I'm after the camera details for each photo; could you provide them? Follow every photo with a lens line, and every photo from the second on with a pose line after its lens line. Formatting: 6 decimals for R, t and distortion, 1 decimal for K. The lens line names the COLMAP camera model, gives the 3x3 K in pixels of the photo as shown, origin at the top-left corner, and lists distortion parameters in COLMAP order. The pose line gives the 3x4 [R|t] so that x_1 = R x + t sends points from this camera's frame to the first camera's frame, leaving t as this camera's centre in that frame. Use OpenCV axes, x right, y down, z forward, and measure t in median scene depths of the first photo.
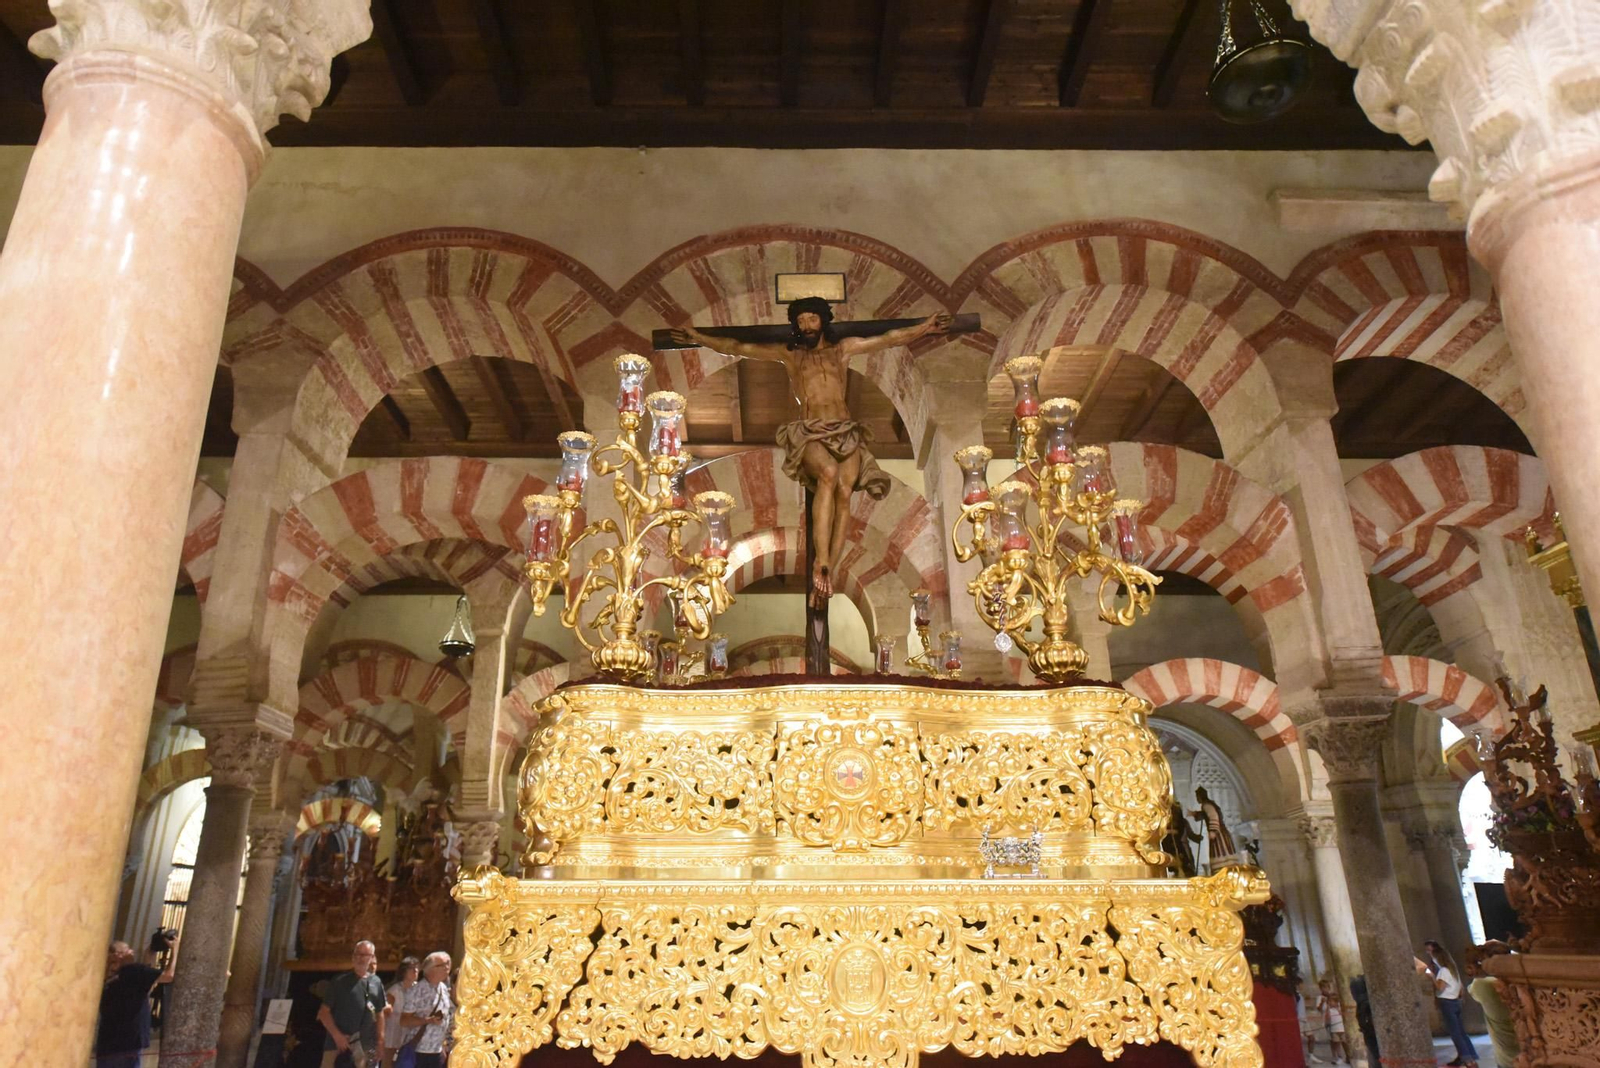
lens RADIAL K [[1077.3, 0, 794.9], [0, 1077.3, 532.5], [0, 0, 1]] dist [0.006257, 0.000446]
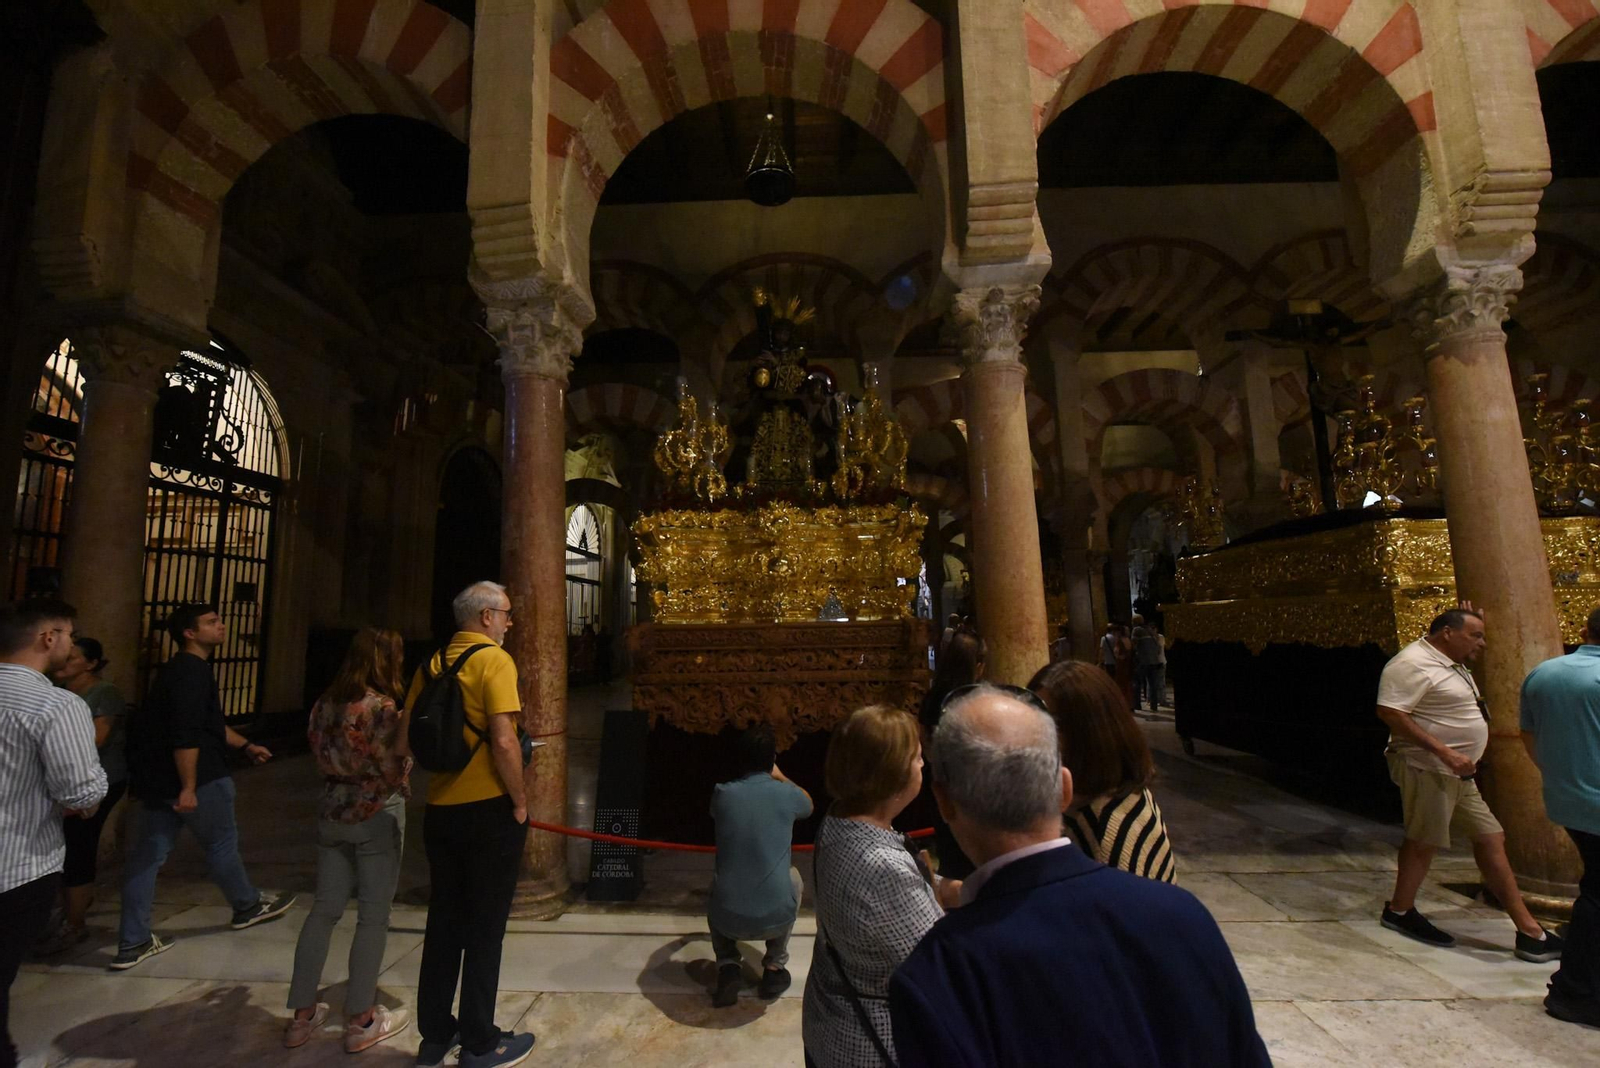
lens RADIAL K [[678.7, 0, 803.3], [0, 678.7, 539.4], [0, 0, 1]] dist [-0.005422, -0.000142]
pose [[0.998990, -0.010441, -0.043709, -0.552720], [0.020527, 0.971260, 0.237136, -0.078273], [0.039977, -0.237794, 0.970493, -0.225801]]
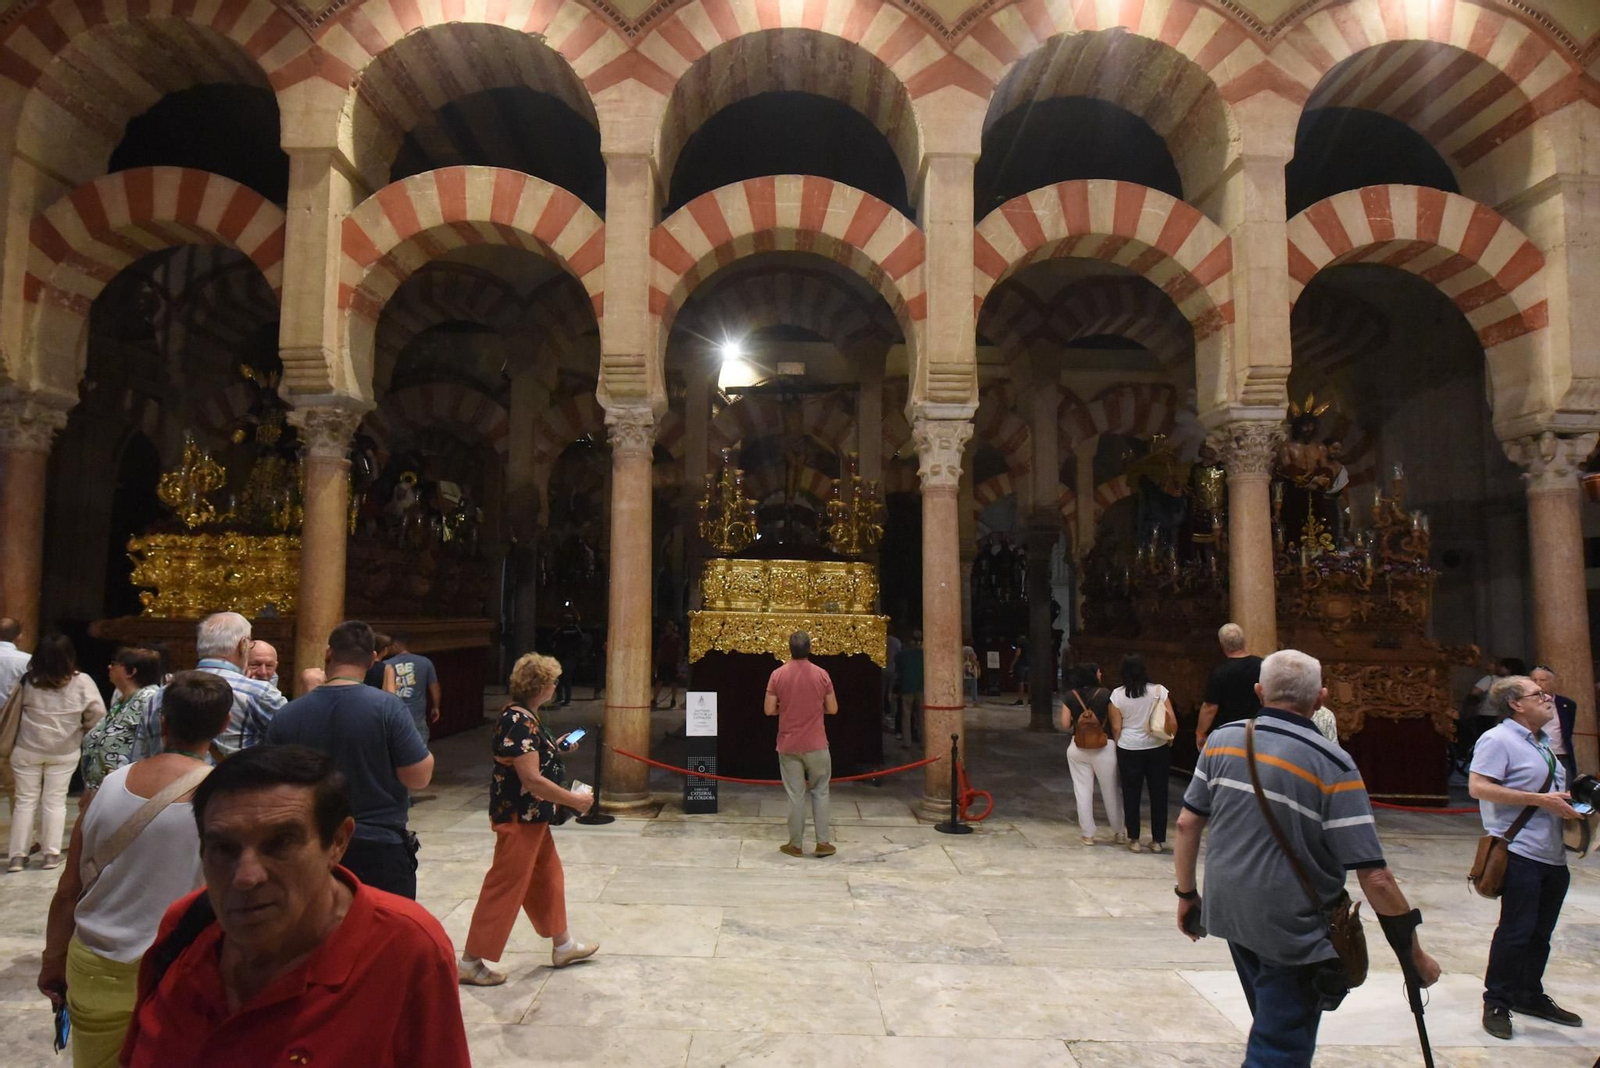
lens RADIAL K [[882.1, 0, 795.8], [0, 882.1, 546.3], [0, 0, 1]] dist [-0.001903, -0.000905]
pose [[0.999609, 0.027894, -0.002036, 0.025390], [-0.026184, 0.958949, 0.282368, -0.254548], [0.009829, -0.282205, 0.959304, -0.624893]]
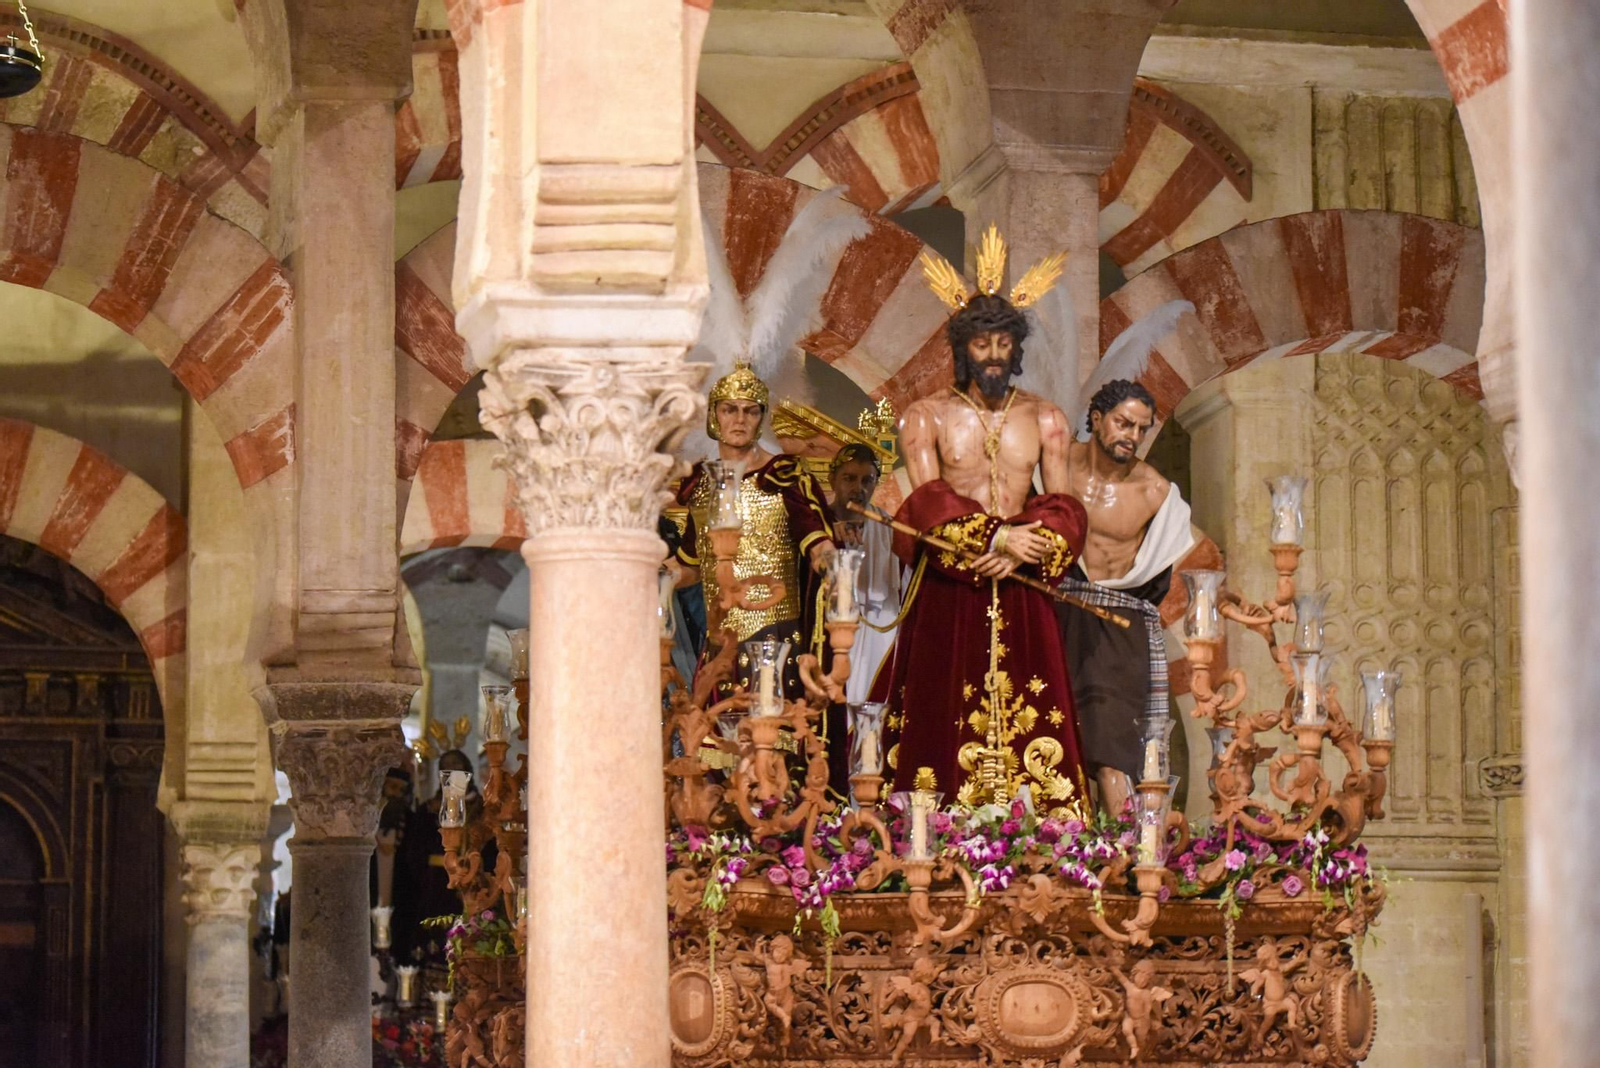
lens RADIAL K [[4689.6, 0, 799.5], [0, 4689.6, 533.7], [0, 0, 1]] dist [-0.080252, 0.000000]
pose [[0.982034, 0.036931, 0.185054, 0.282879], [-0.078796, 0.971329, 0.224301, -0.385647], [-0.171465, -0.234853, 0.956788, -1.025631]]
